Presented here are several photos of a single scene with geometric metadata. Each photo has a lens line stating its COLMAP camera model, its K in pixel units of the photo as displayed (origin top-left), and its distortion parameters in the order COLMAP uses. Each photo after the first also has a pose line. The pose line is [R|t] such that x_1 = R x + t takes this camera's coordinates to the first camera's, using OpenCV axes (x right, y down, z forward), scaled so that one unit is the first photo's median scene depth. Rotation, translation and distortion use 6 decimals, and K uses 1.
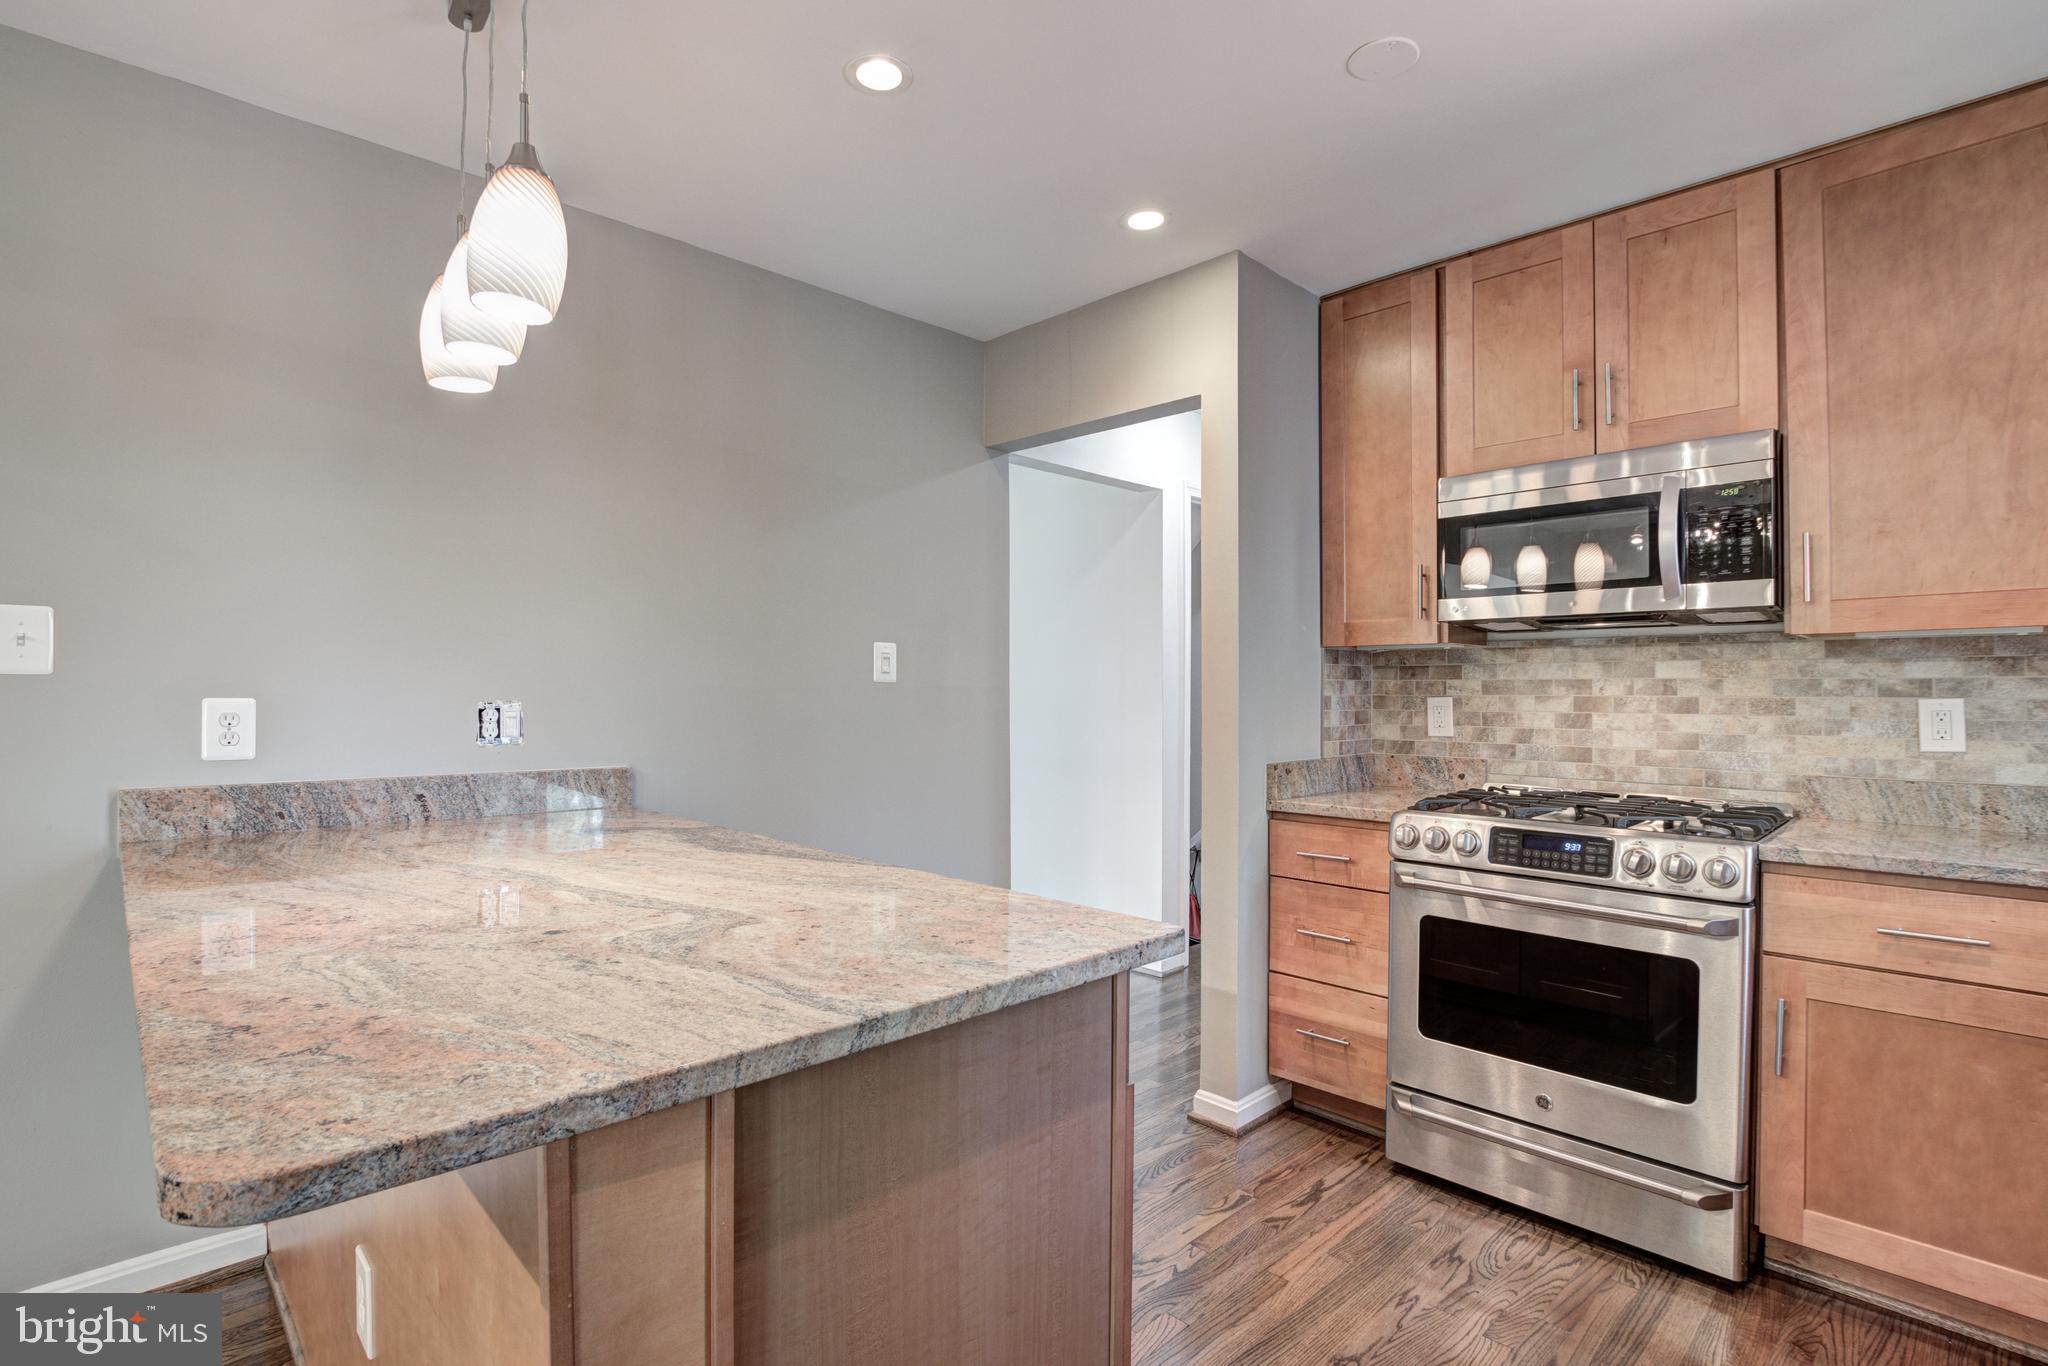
lens RADIAL K [[970.0, 0, 996.5], [0, 970.0, 692.9], [0, 0, 1]] dist [-0.027166, 0.001113]
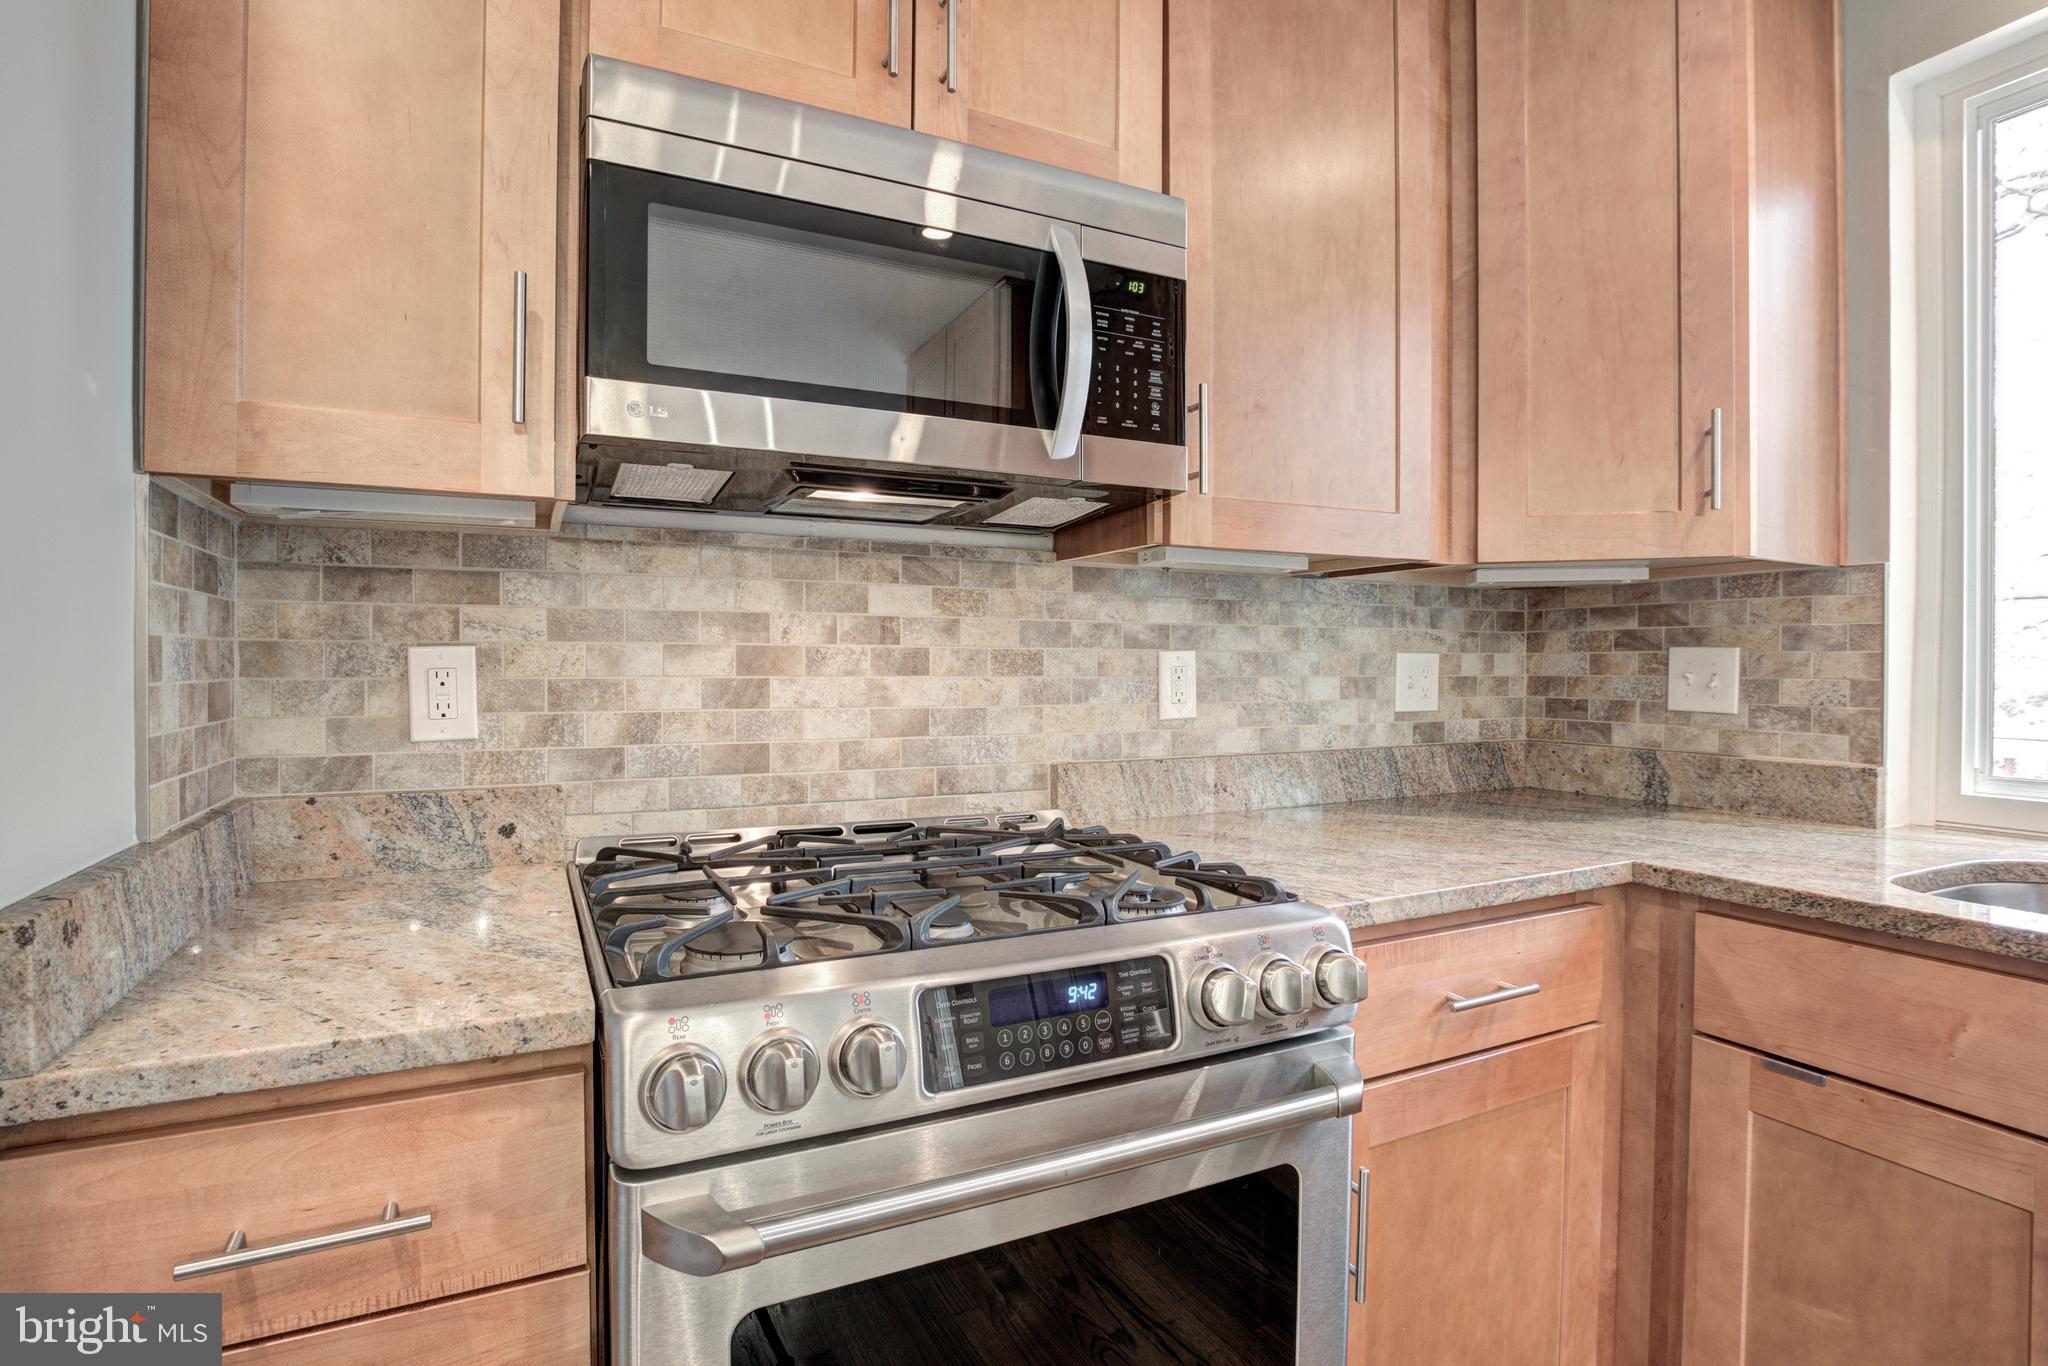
lens RADIAL K [[994.3, 0, 1003.1], [0, 994.3, 670.1], [0, 0, 1]] dist [-0.031374, 0.000928]
pose [[0.294653, -0.007762, 0.955573, 0.156754], [-0.000903, 0.999964, 0.008401, 0.013781], [-0.955604, -0.003339, 0.294636, 0.803286]]
